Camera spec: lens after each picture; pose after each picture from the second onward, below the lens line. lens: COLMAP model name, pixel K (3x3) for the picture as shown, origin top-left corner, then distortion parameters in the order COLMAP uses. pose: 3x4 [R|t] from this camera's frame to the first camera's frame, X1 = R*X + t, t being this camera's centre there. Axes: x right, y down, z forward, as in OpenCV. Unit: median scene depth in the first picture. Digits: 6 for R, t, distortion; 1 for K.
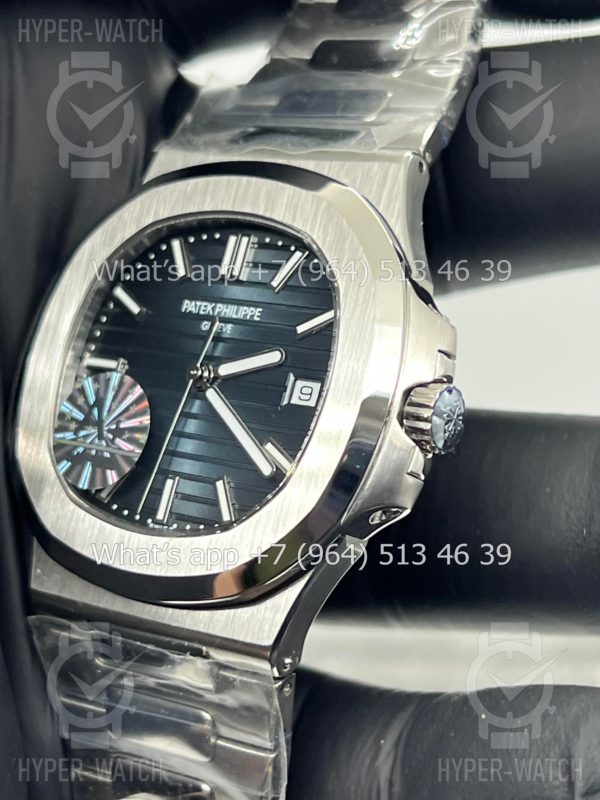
lens RADIAL K [[1914.0, 0, 300.0], [0, 1914.0, 400.0], [0, 0, 1]] dist [0.358481, -0.150736]
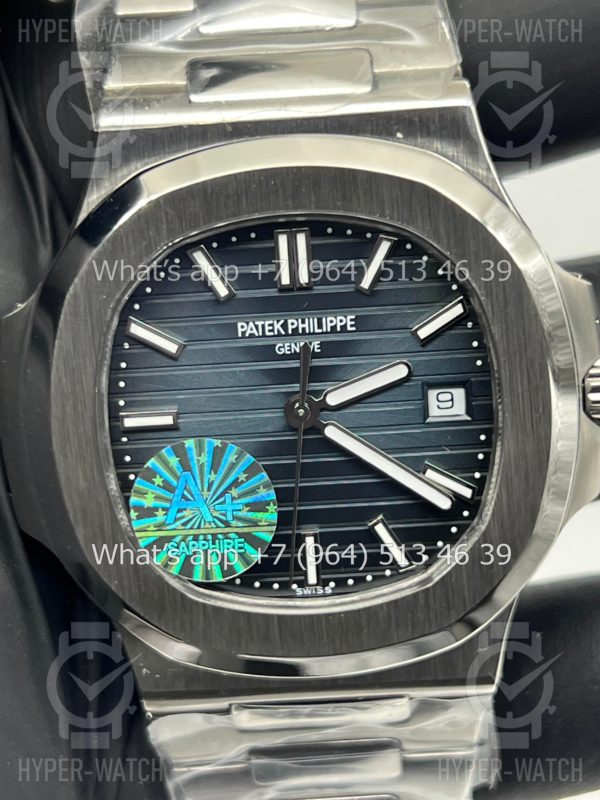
lens RADIAL K [[1914.0, 0, 300.0], [0, 1914.0, 400.0], [0, 0, 1]] dist [0.358481, -0.150736]
pose [[0.800454, -0.382498, 0.461484, -0.443207], [0.173352, 0.884747, 0.432634, -0.384464], [-0.573779, -0.266304, 0.774506, 0.353674]]
